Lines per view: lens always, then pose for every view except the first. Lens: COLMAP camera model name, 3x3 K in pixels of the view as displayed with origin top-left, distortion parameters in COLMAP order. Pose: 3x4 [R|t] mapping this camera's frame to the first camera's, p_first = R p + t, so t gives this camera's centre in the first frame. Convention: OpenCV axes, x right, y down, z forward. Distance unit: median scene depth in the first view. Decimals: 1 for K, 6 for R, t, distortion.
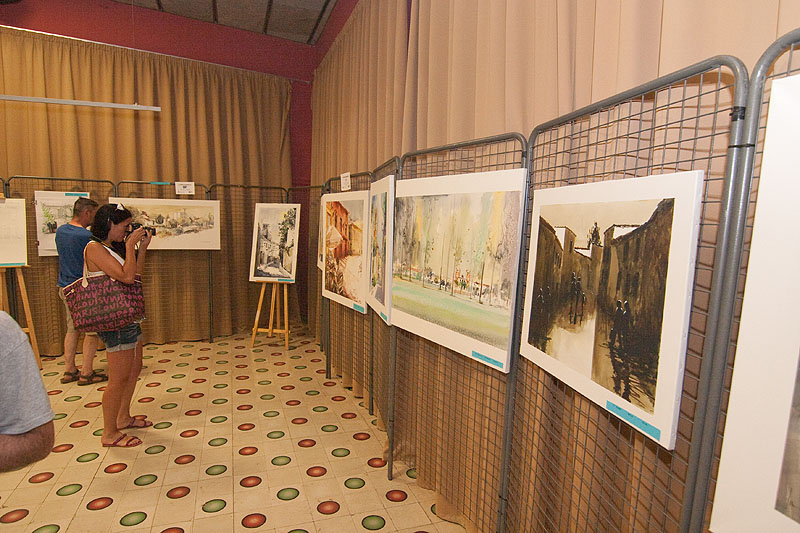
lens RADIAL K [[472.2, 0, 400.0], [0, 472.2, 266.5], [0, 0, 1]] dist [-0.003505, -0.016784]
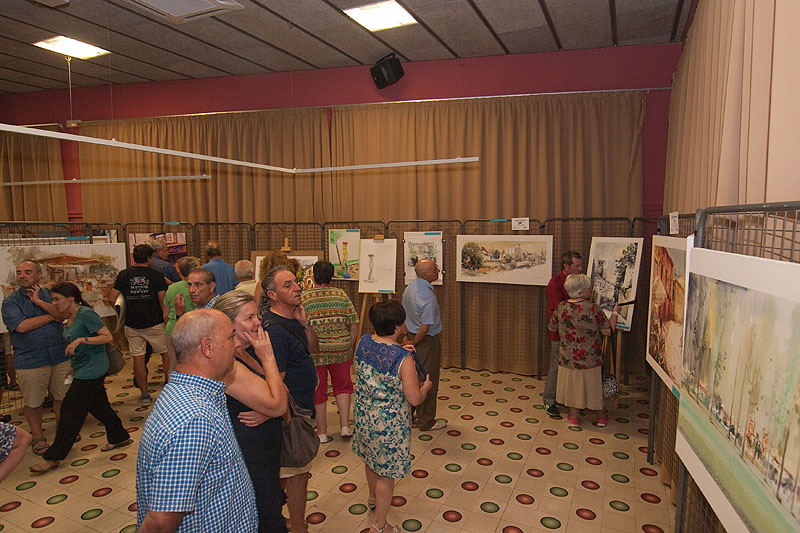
lens RADIAL K [[472.2, 0, 400.0], [0, 472.2, 266.5], [0, 0, 1]] dist [-0.003505, -0.016784]
pose [[0.704818, 0.036814, -0.708433, 0.084172], [-0.050613, 0.998717, 0.001544, -0.063047], [0.707581, 0.034768, 0.705777, 0.102932]]
